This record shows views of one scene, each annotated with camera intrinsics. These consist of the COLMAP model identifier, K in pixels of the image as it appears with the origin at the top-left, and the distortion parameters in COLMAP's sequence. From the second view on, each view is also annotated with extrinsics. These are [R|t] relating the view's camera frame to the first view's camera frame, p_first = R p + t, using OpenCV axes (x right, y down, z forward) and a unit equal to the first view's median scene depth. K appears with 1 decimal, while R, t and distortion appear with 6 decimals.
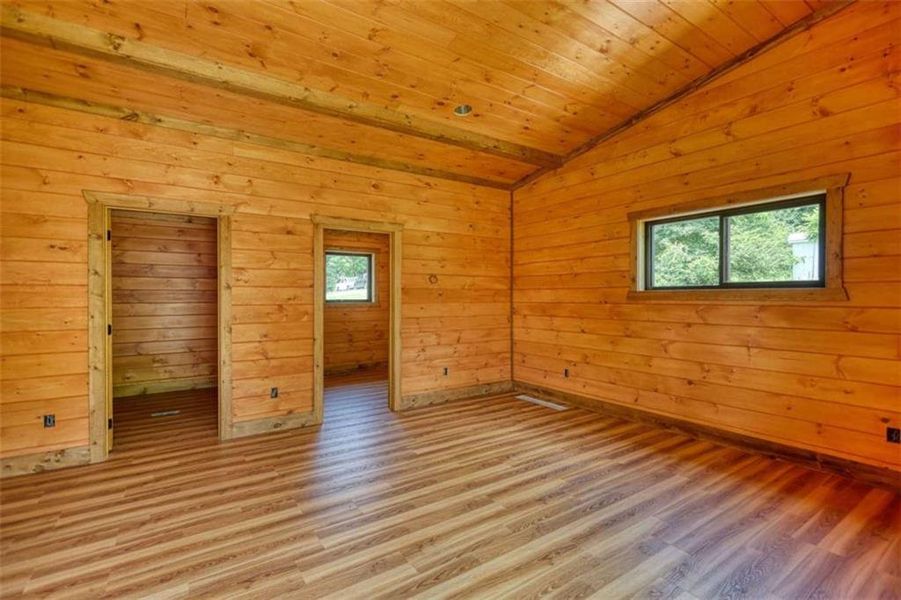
lens RADIAL K [[420.3, 0, 450.5], [0, 420.3, 300.0], [0, 0, 1]] dist [-0.001975, -0.000543]
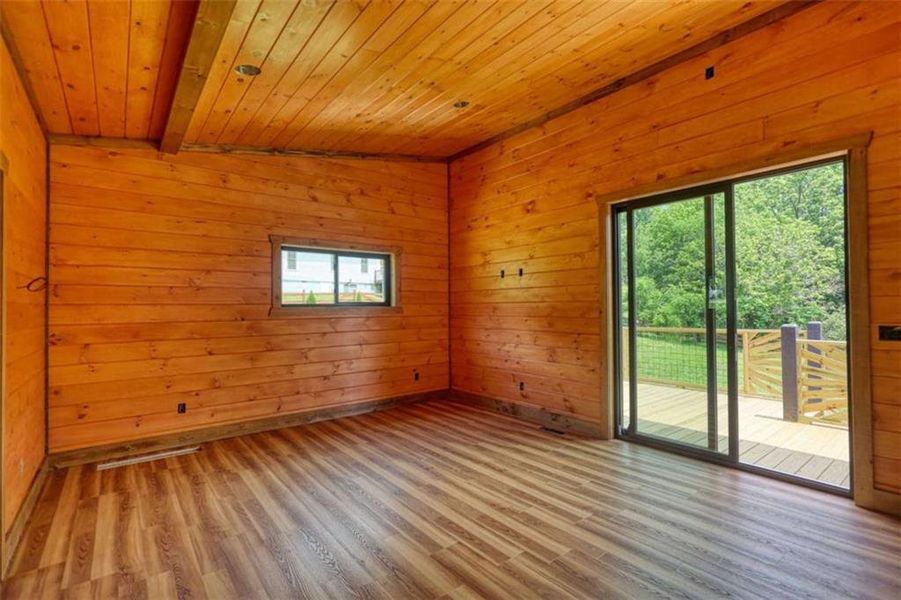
lens RADIAL K [[420.3, 0, 450.5], [0, 420.3, 300.0], [0, 0, 1]] dist [-0.001975, -0.000543]
pose [[-0.074790, 0.020311, 0.996992, -0.727208], [0.020211, 0.999618, -0.018849, -0.012441], [-0.996994, 0.018740, -0.075172, 0.674861]]
